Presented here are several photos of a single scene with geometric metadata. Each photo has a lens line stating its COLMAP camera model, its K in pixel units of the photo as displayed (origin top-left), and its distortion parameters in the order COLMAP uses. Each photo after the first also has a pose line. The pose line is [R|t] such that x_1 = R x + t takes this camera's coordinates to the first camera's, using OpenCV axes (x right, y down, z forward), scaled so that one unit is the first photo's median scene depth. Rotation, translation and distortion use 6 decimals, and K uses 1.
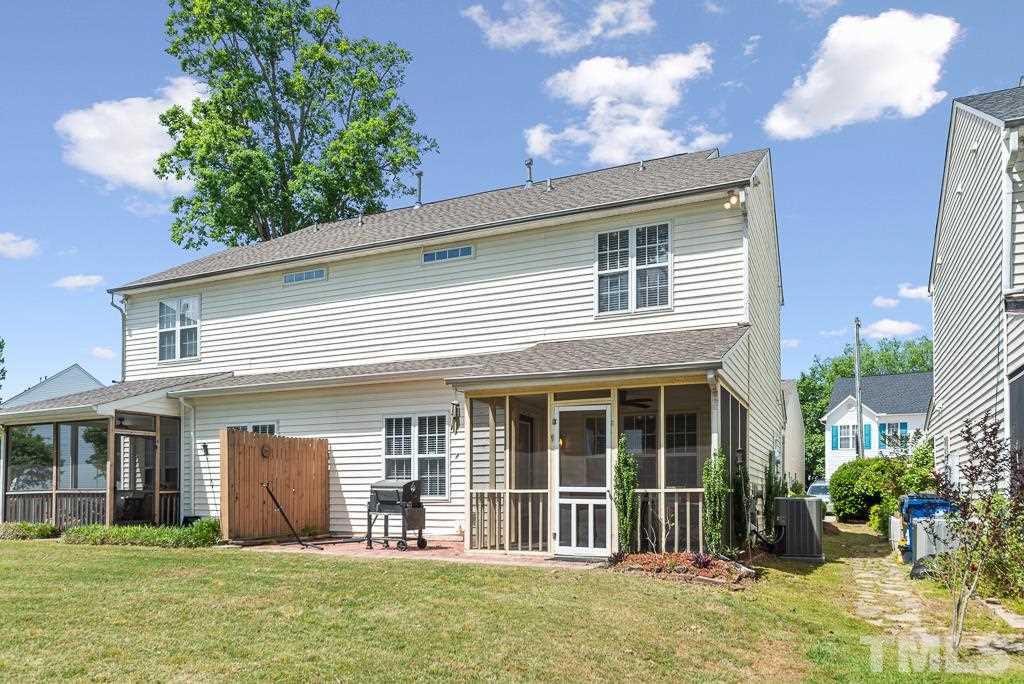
lens RADIAL K [[701.8, 0, 512.0], [0, 701.8, 342.0], [0, 0, 1]] dist [-0.003417, 0.000394]
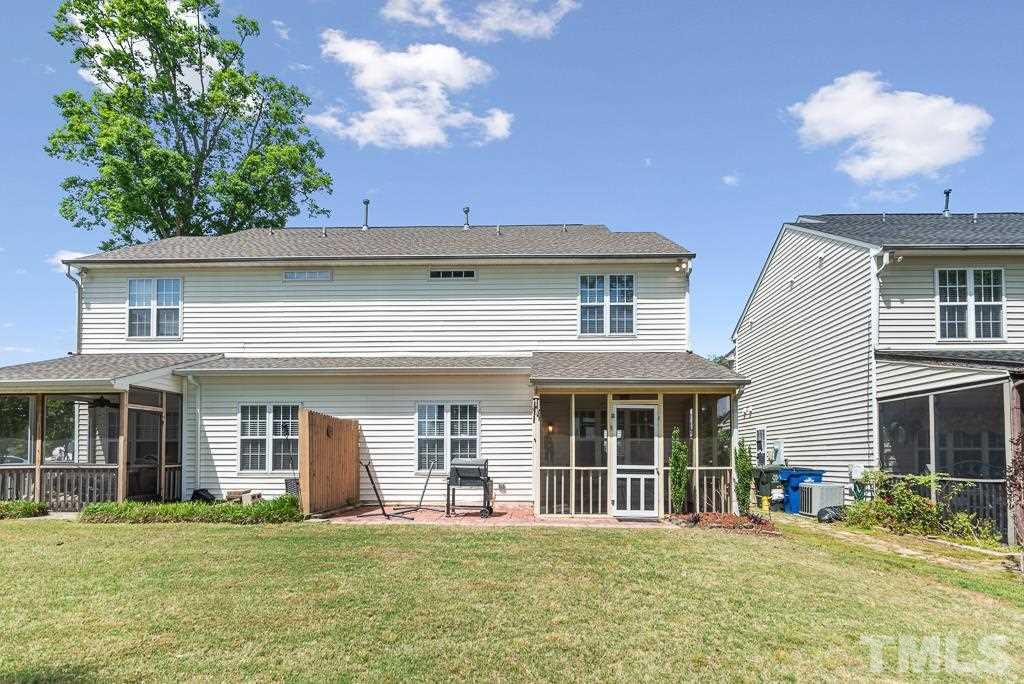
lens RADIAL K [[508.3, 0, 505.0], [0, 508.3, 345.5], [0, 0, 1]] dist [-0.000951, -0.000929]
pose [[0.924200, 0.082600, 0.372868, -0.387247], [-0.081559, 0.996495, -0.018595, 0.012282], [-0.373098, -0.013225, 0.927698, 0.145290]]
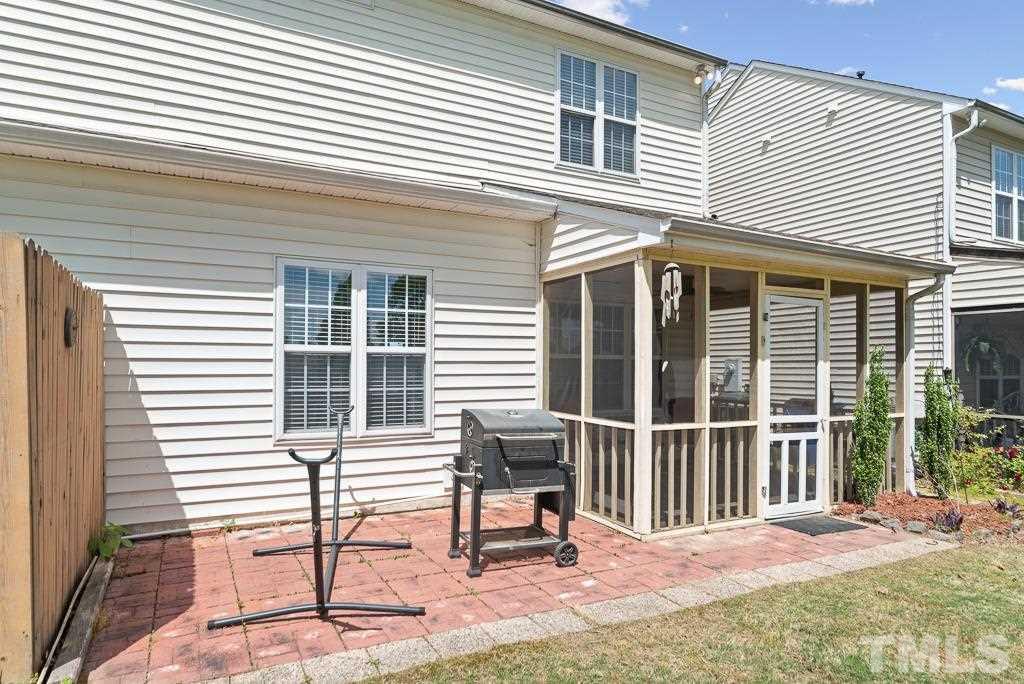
lens RADIAL K [[620.2, 0, 467.5], [0, 620.2, 294.5], [0, 0, 1]] dist [0.002129, 0.000573]
pose [[0.610114, 0.091544, 0.787007, -0.440636], [-0.175955, 0.984154, 0.021931, 0.100705], [-0.772529, -0.151858, 0.616554, 0.672269]]
